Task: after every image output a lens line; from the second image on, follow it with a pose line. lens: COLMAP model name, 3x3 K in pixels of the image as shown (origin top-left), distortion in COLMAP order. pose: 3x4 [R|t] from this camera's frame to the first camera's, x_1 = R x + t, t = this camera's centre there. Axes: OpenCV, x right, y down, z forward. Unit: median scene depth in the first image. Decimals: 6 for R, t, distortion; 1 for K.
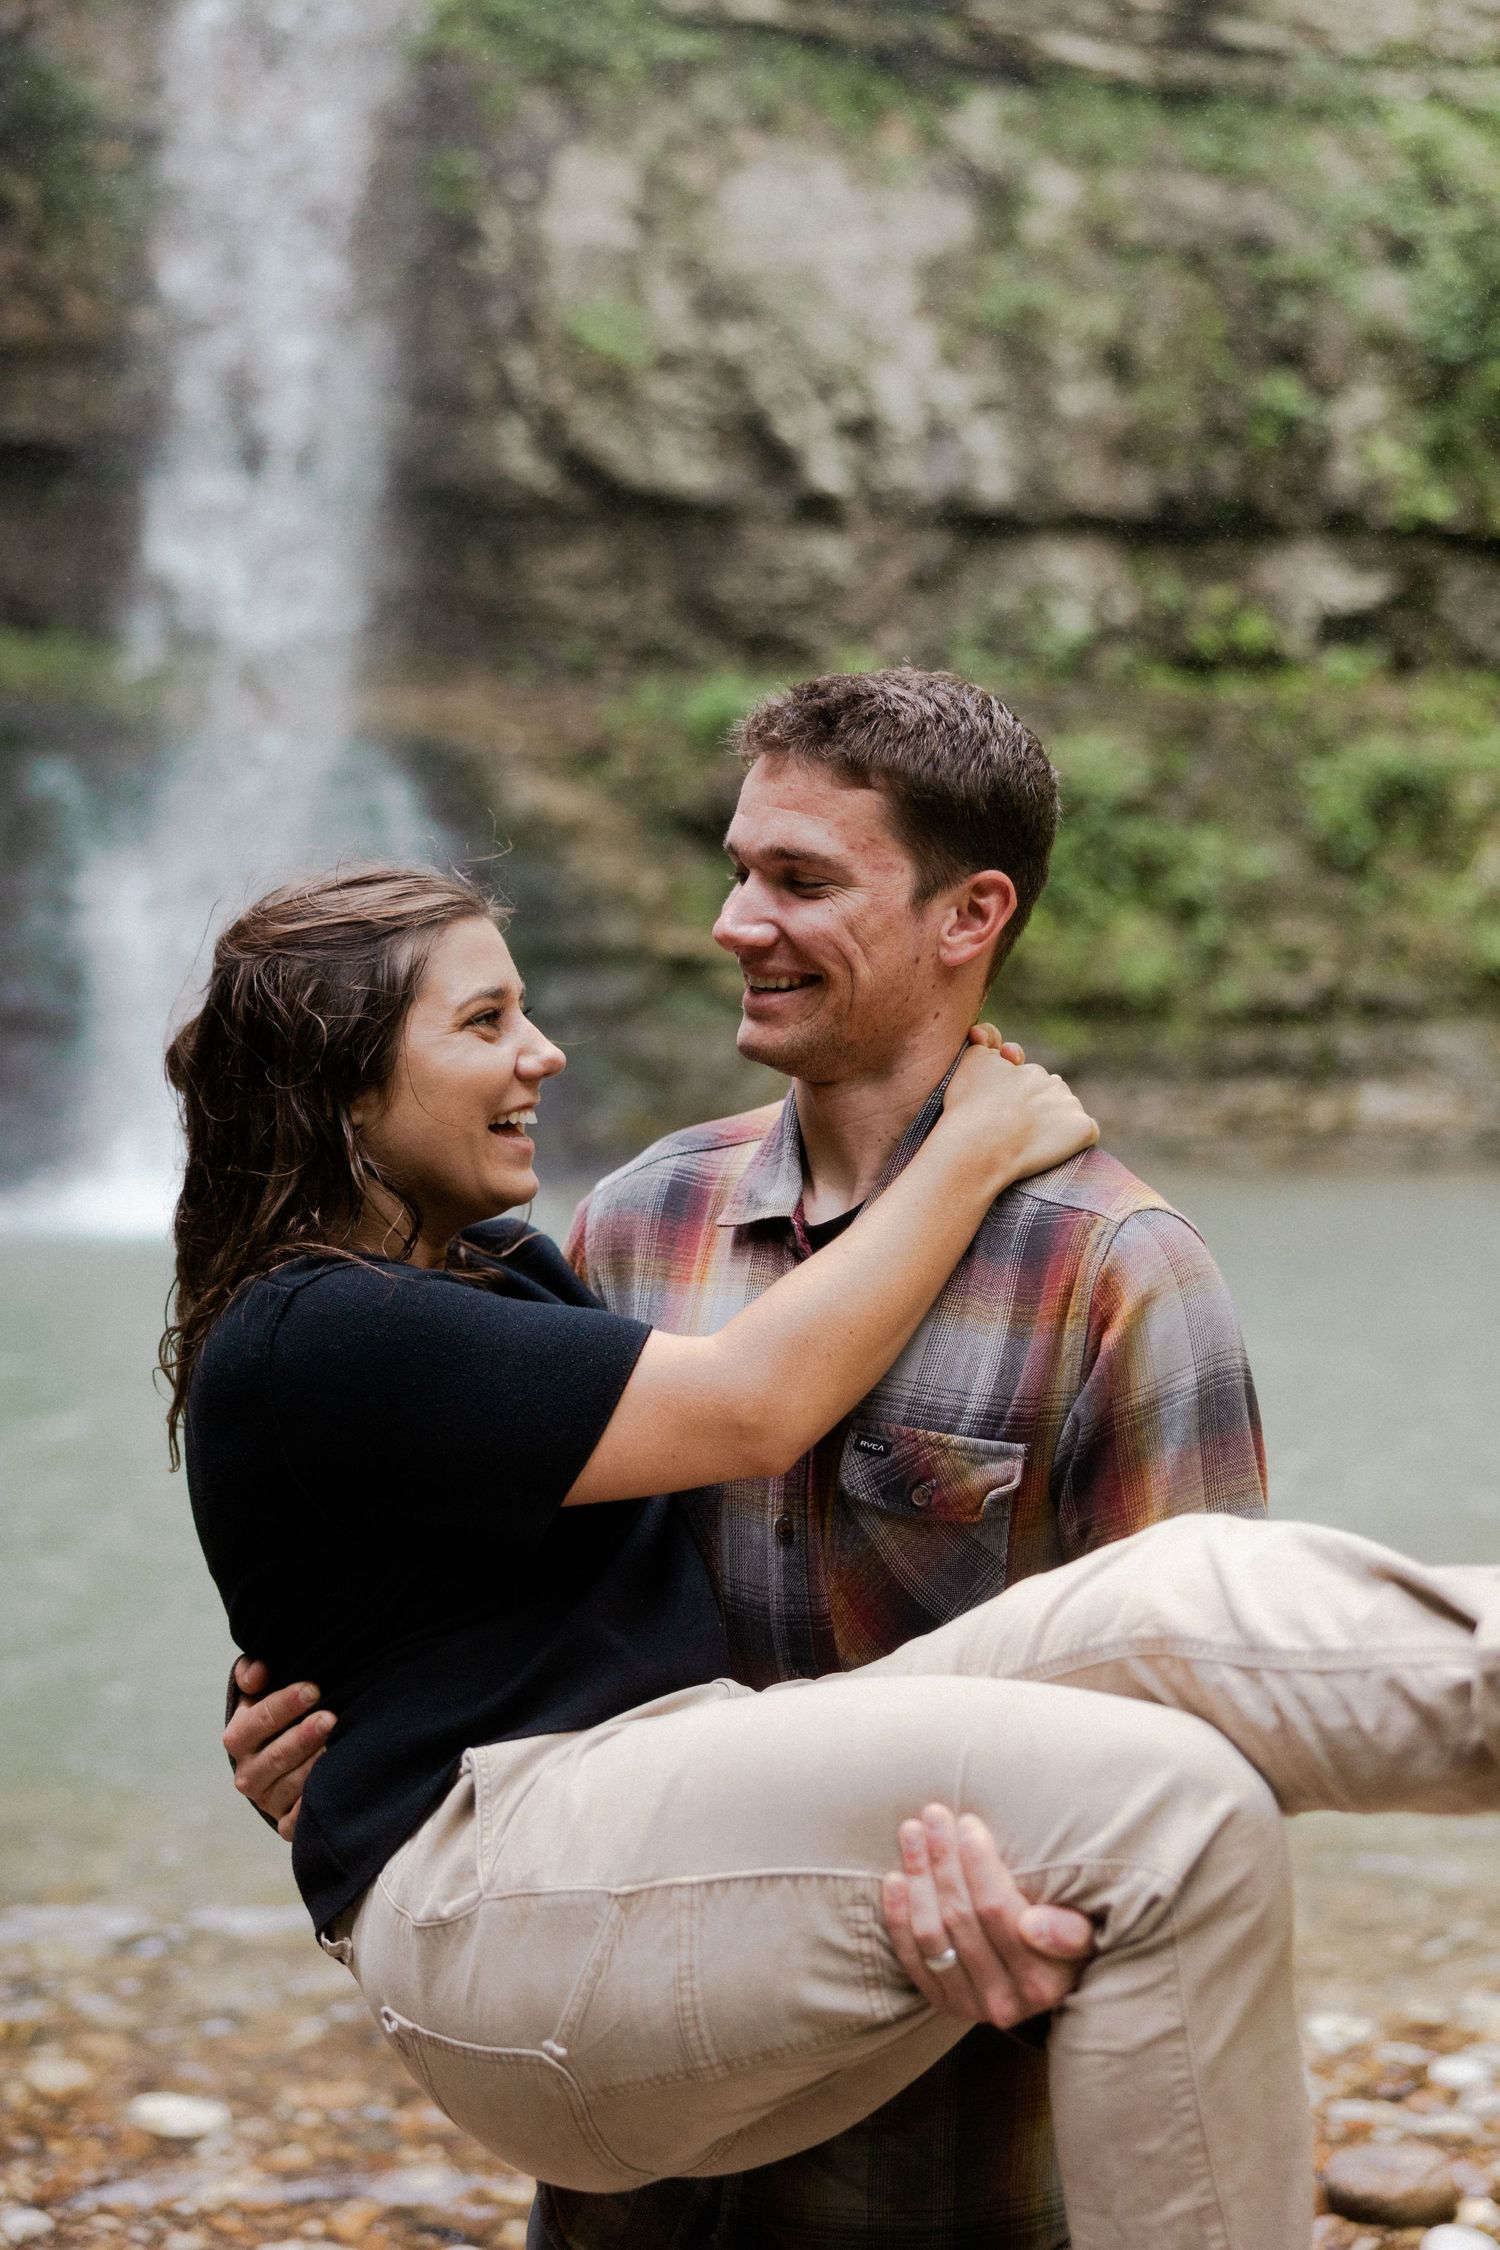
lens RADIAL K [[2872.0, 0, 744.9], [0, 2872.0, 1046.4], [0, 0, 1]] dist [0.014712, -0.040822]
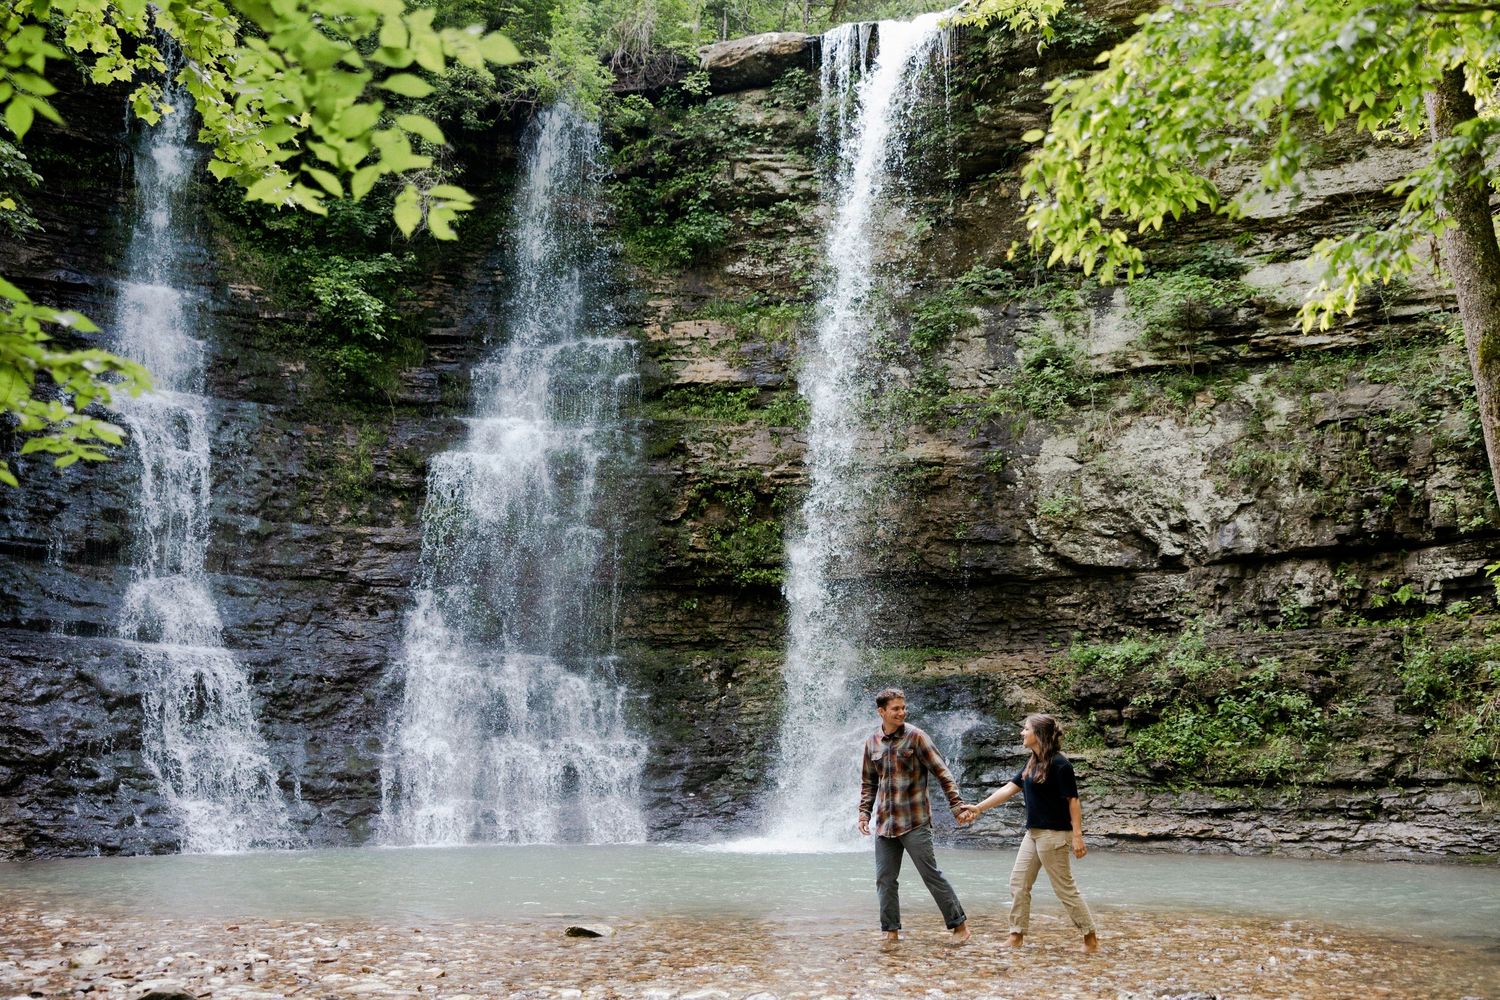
lens RADIAL K [[1396.4, 0, 760.8], [0, 1396.4, 503.5], [0, 0, 1]] dist [0.011765, 0.009144]
pose [[0.682484, -0.154178, -0.714454, 0.619391], [-0.026673, 0.971593, -0.235148, 0.038256], [0.730414, 0.179542, 0.658984, 0.016108]]
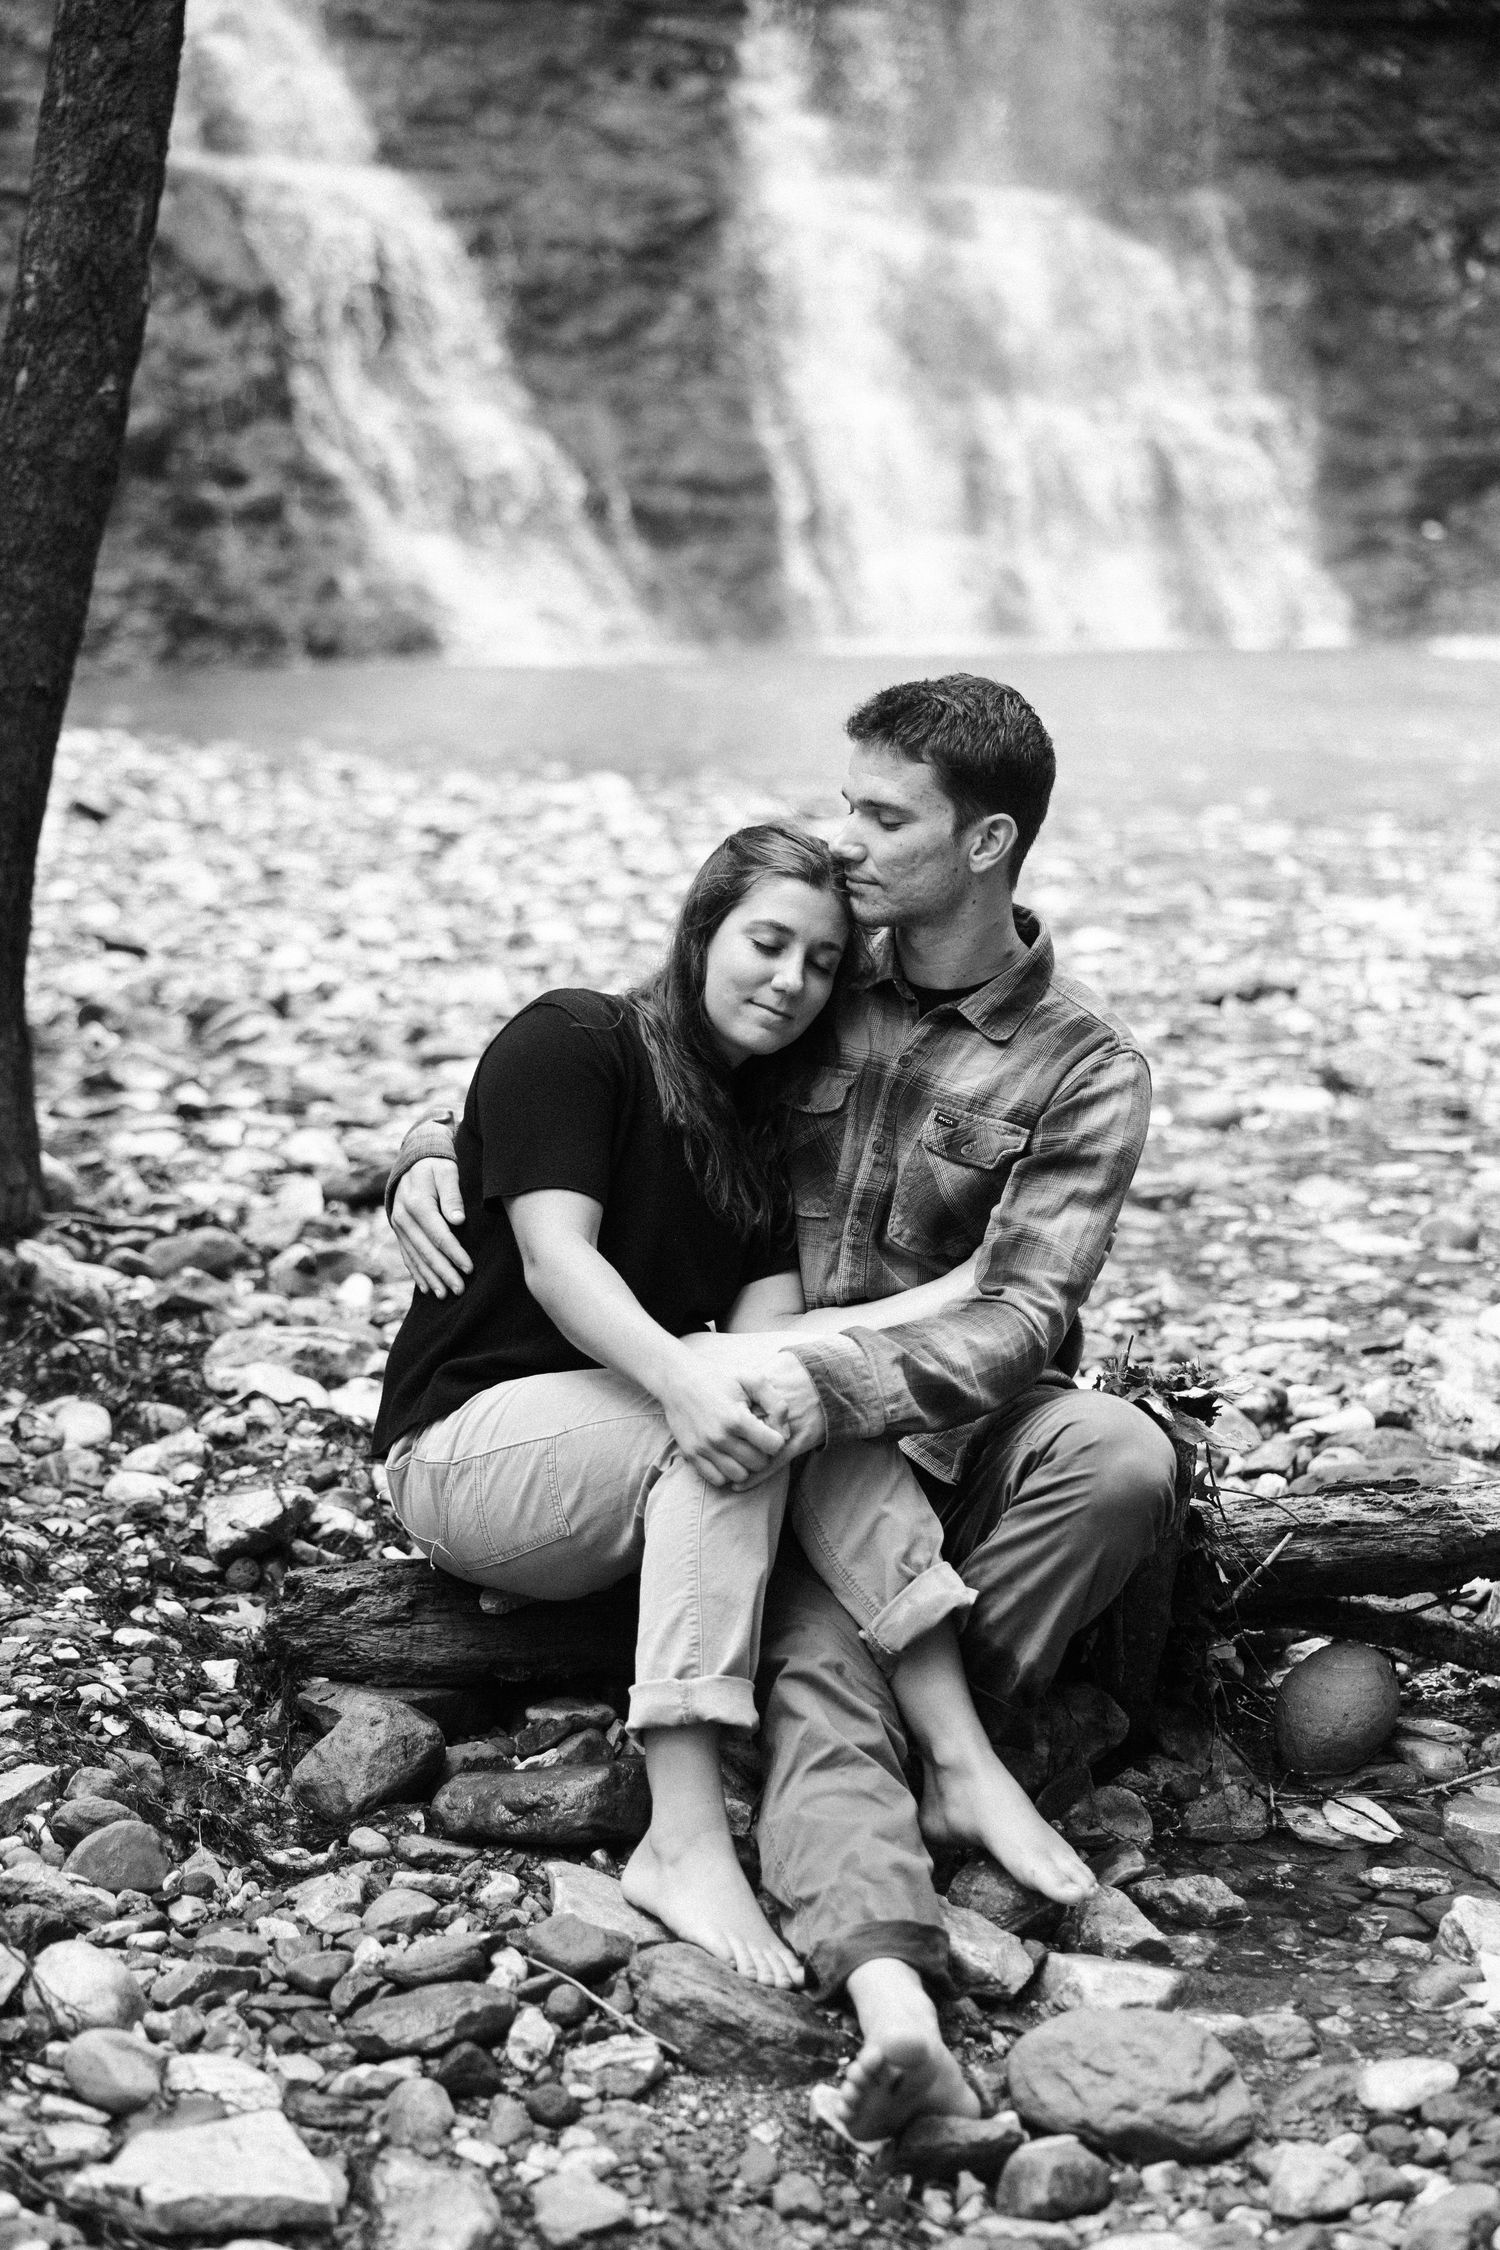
lens RADIAL K [[3296.3, 0, 720.0], [0, 3296.3, 1126.6], [0, 0, 1]] dist [0.009658, 0.041945]
pose [[0.679654, 0.132992, -0.721376, 0.429342], [-0.034013, 0.988083, 0.150116, 0.043578], [0.732744, -0.077491, 0.676078, -0.209529]]
